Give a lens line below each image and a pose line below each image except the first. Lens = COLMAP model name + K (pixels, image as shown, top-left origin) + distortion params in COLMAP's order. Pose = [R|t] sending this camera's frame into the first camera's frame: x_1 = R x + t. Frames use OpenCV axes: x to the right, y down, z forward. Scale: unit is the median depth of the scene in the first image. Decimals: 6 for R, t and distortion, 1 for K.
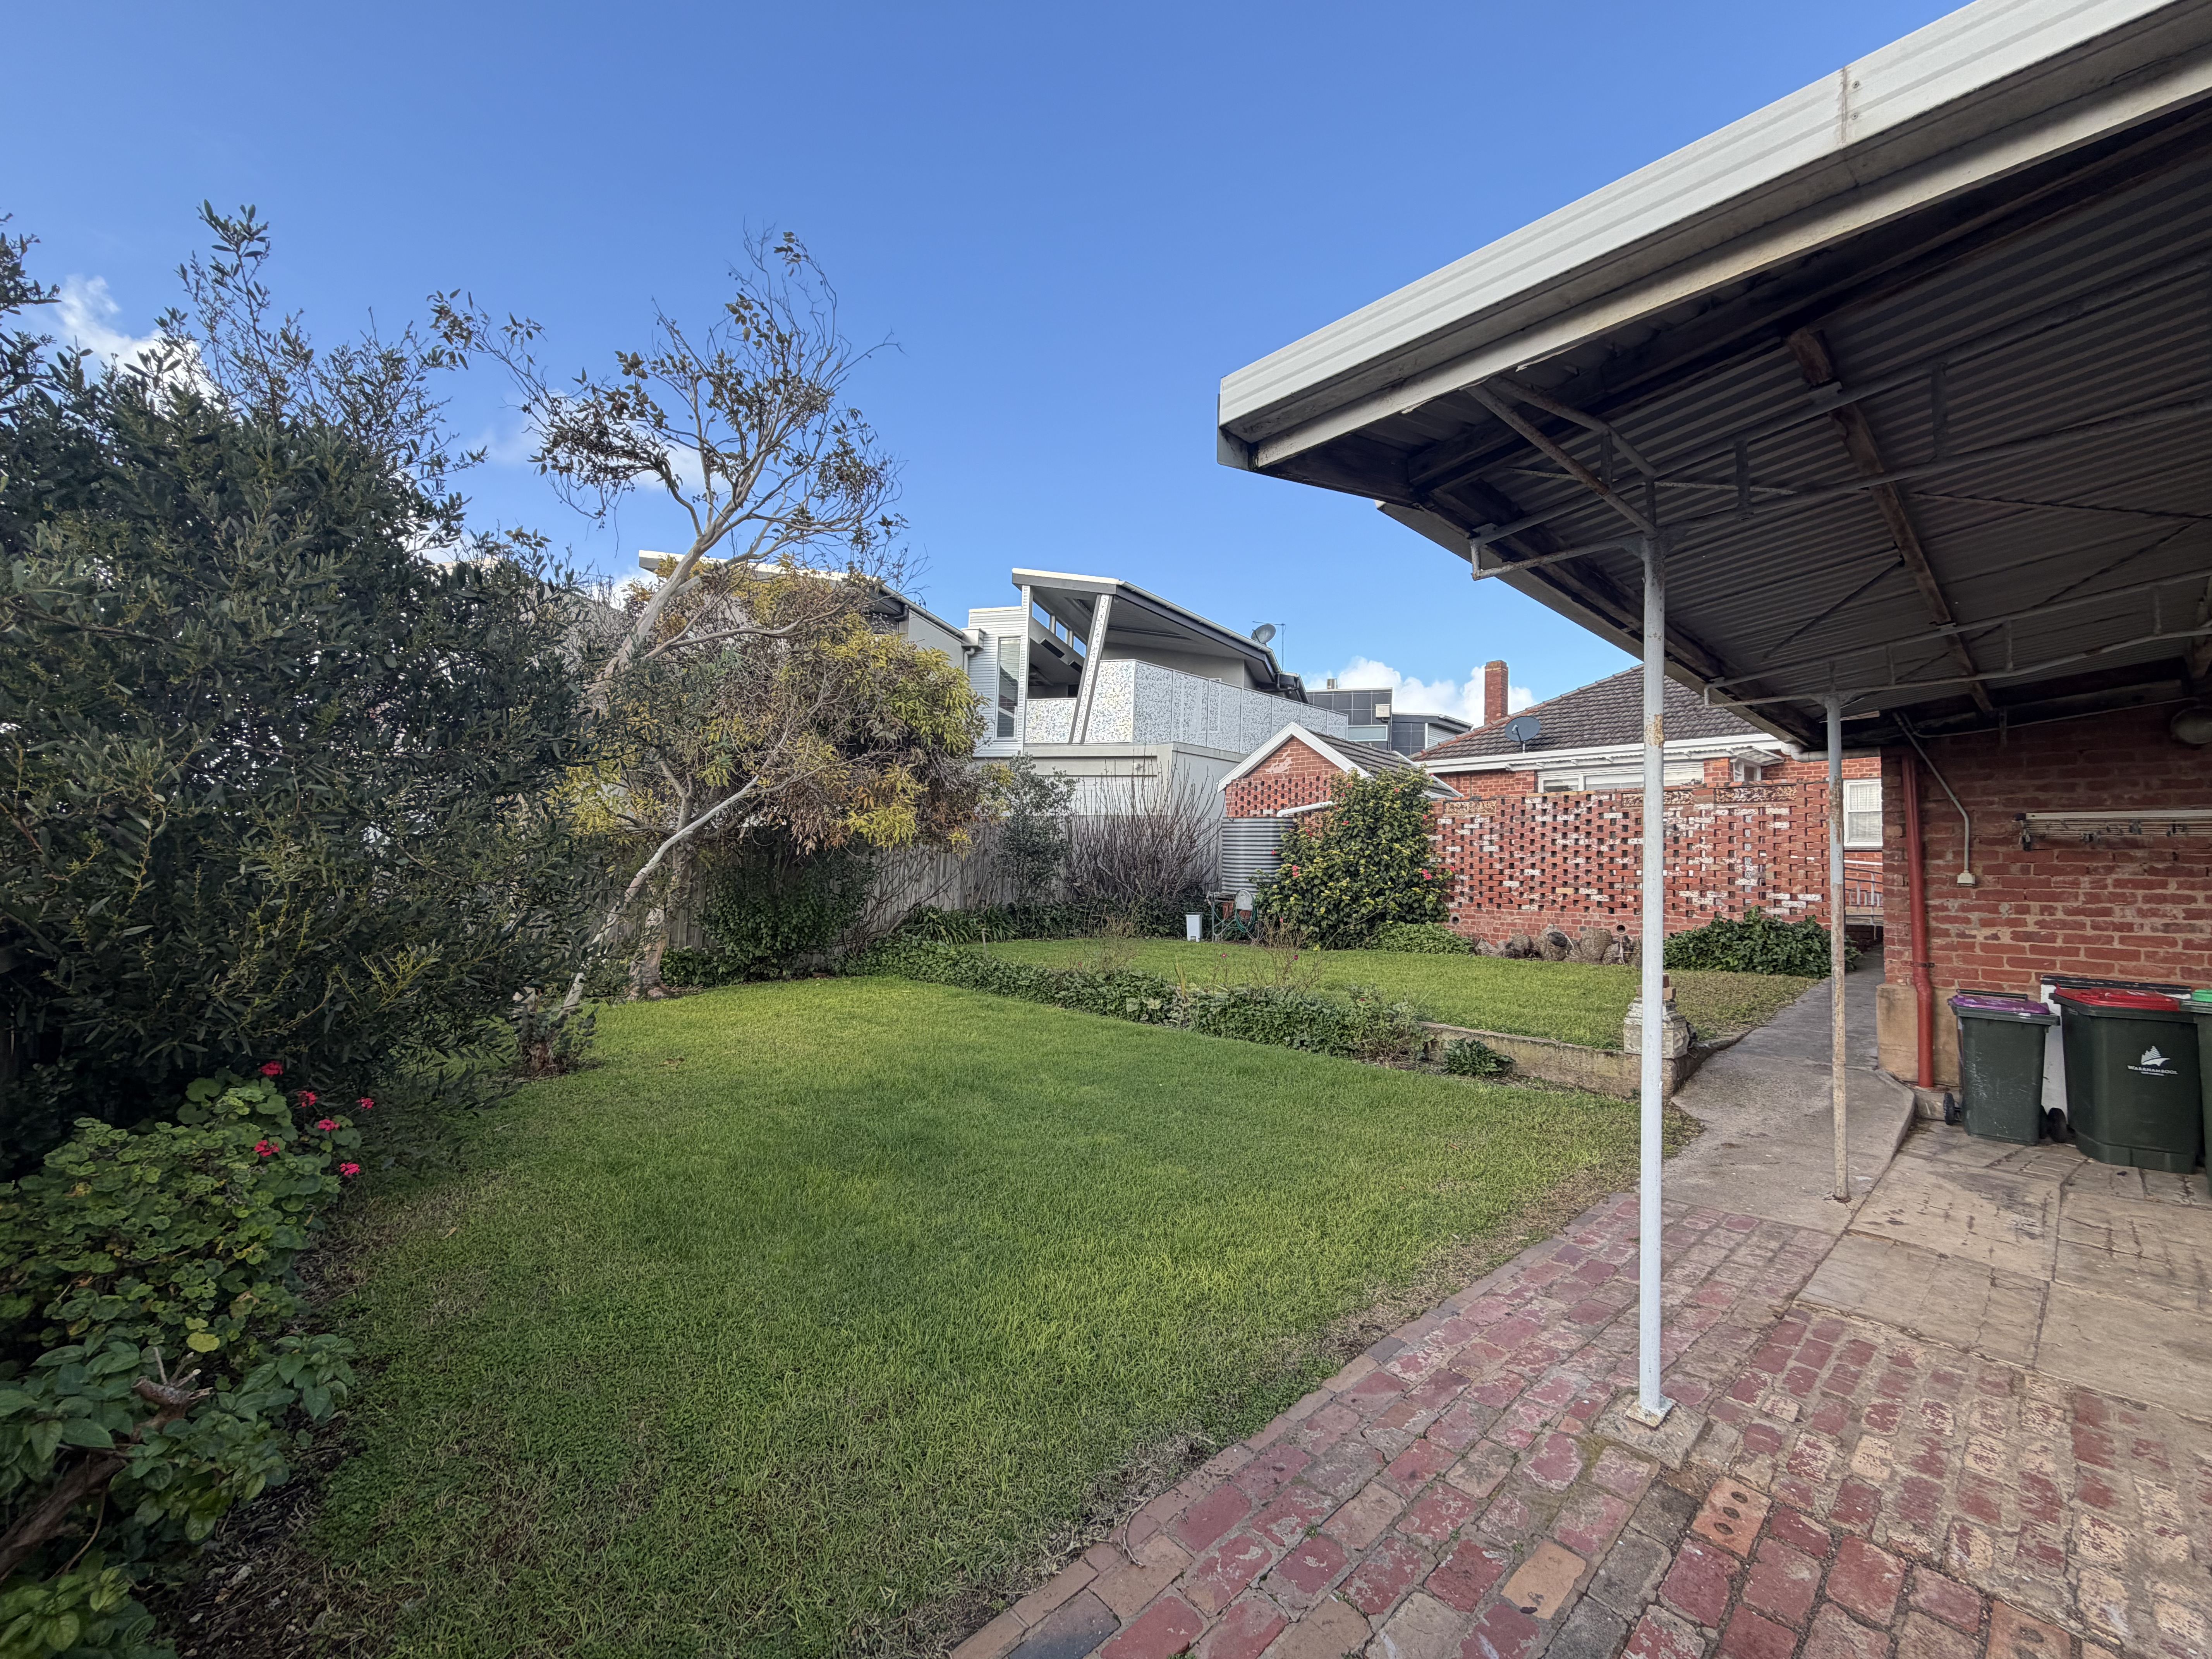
lens RADIAL K [[888.3, 0, 1111.0], [0, 888.3, 825.4], [0, 0, 1]] dist [-0.002436, -0.000123]
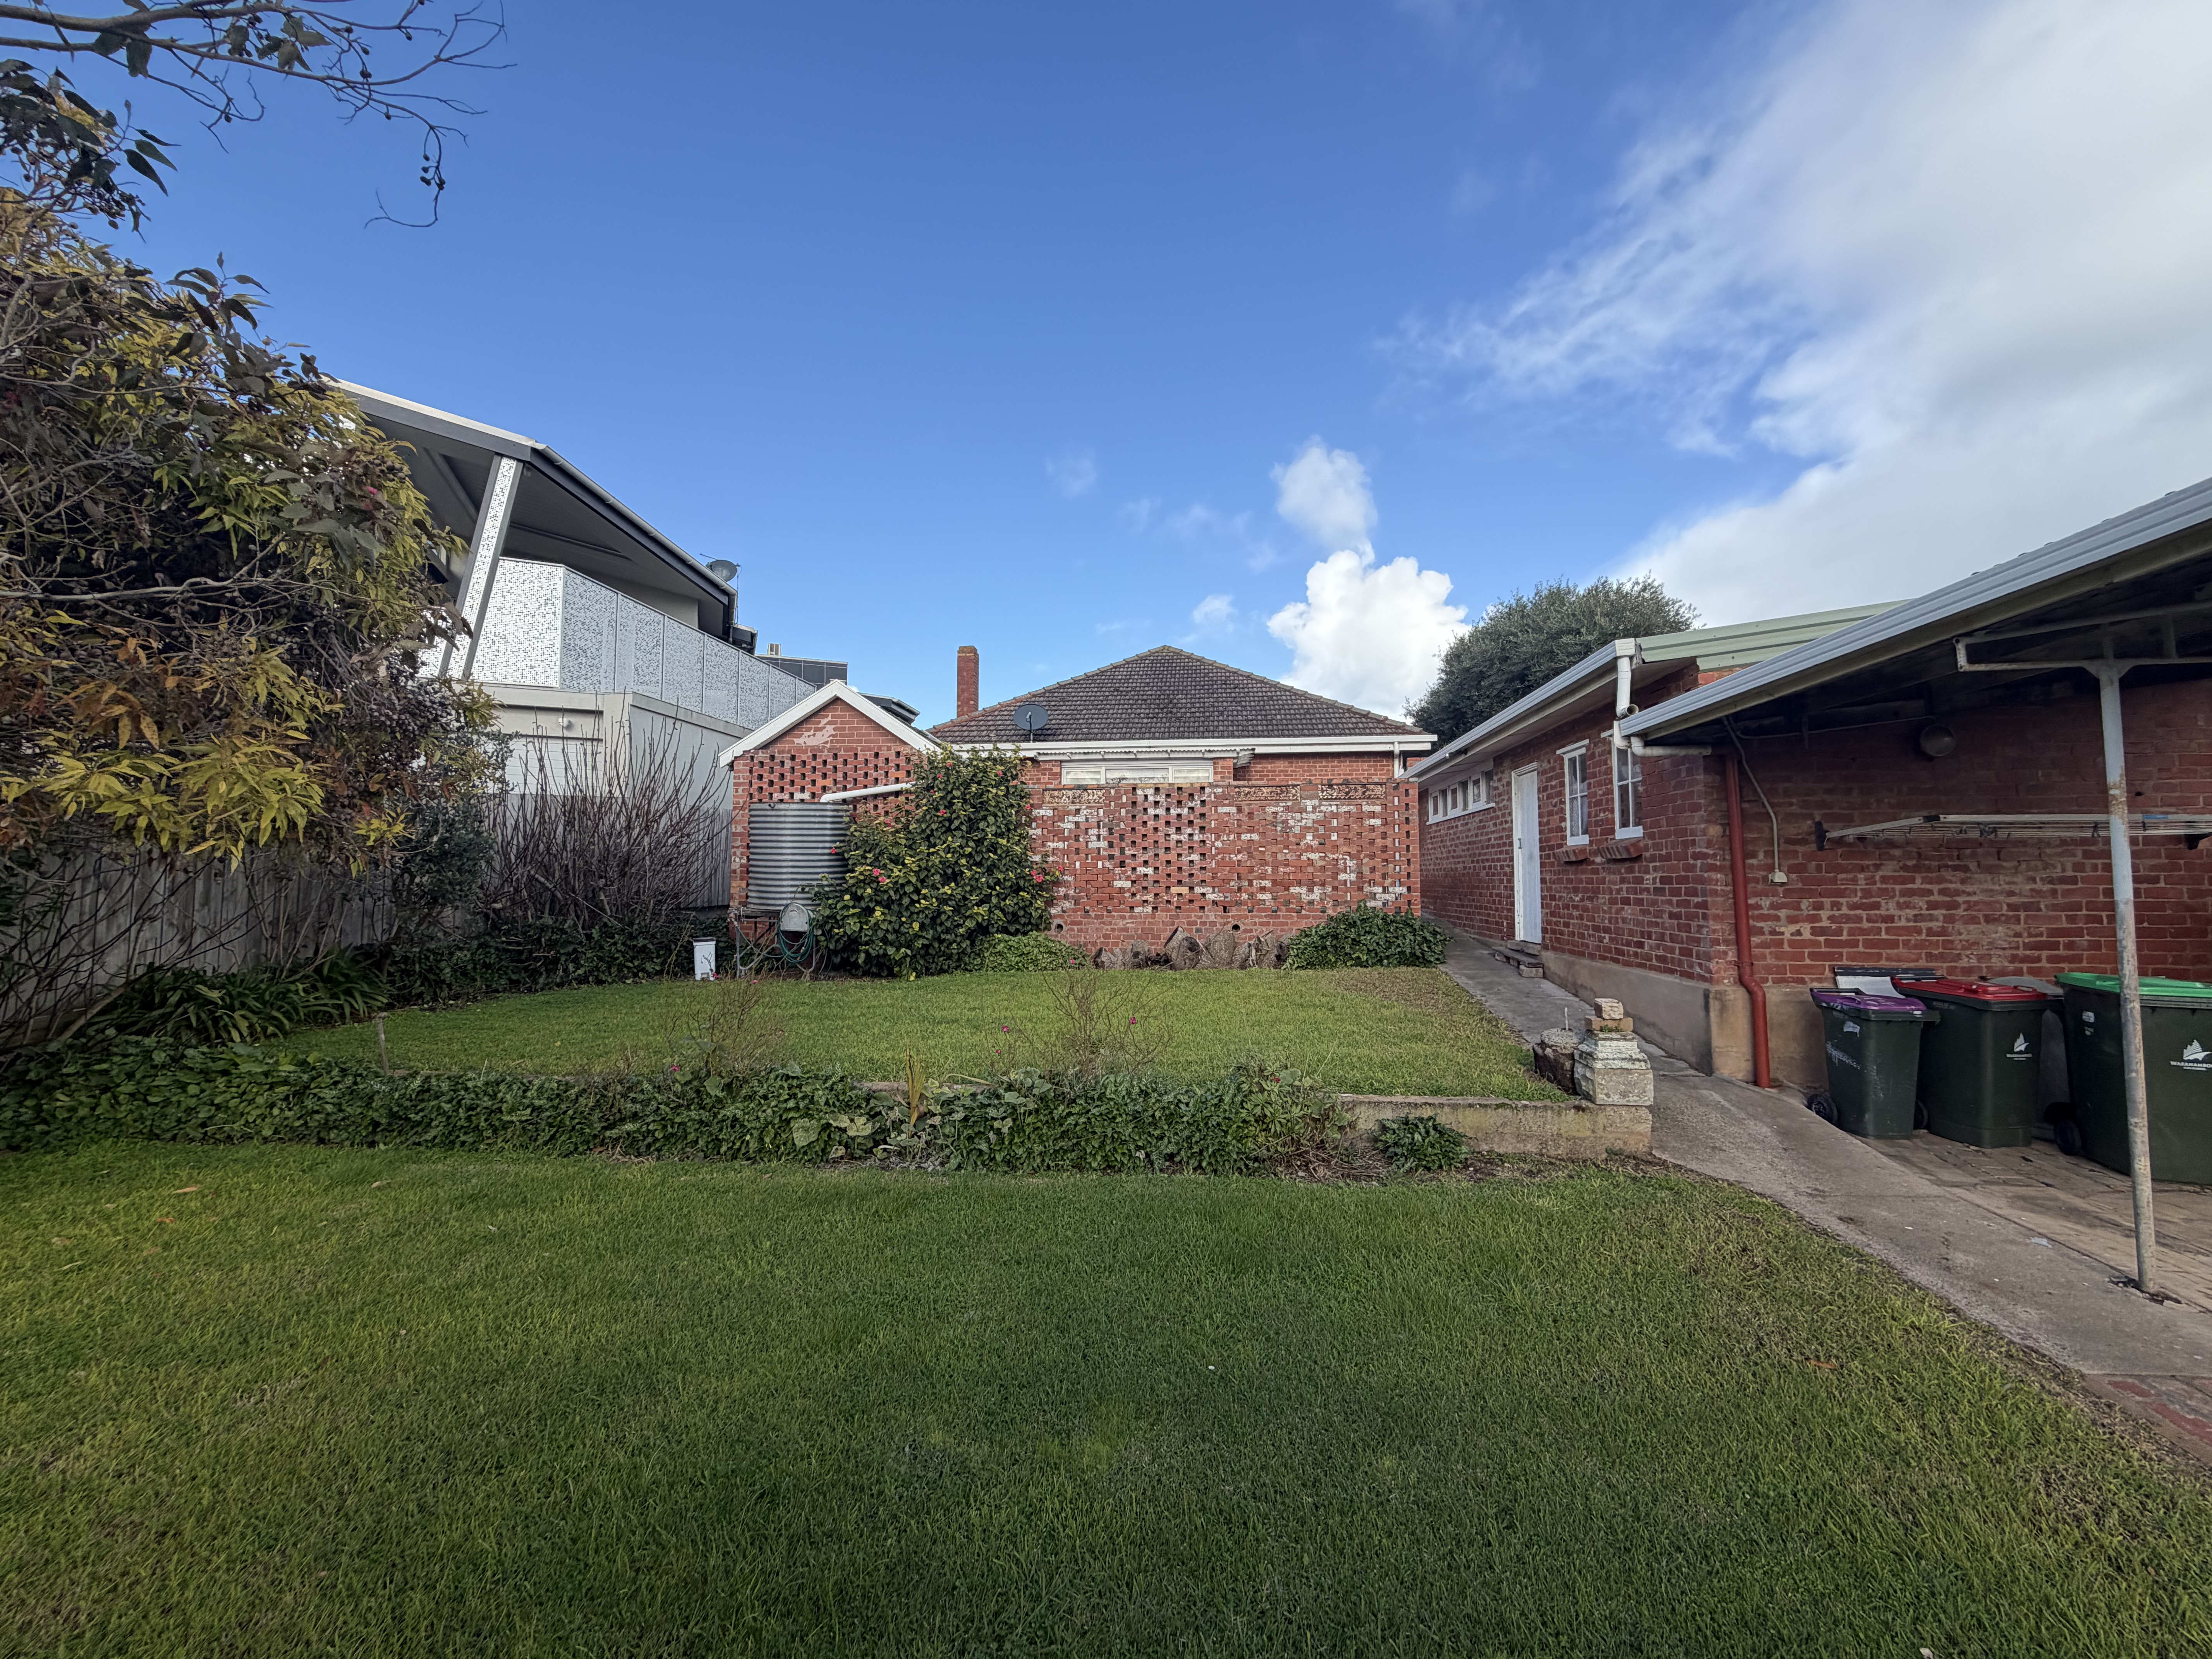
lens RADIAL K [[888.3, 0, 1102.2], [0, 888.3, 829.6], [0, 0, 1]] dist [-0.002436, -0.000123]
pose [[0.768522, 0.004994, 0.639803, -0.143159], [-0.014570, 0.999847, 0.009697, 0.002880], [-0.639657, -0.016774, 0.768477, 0.342961]]
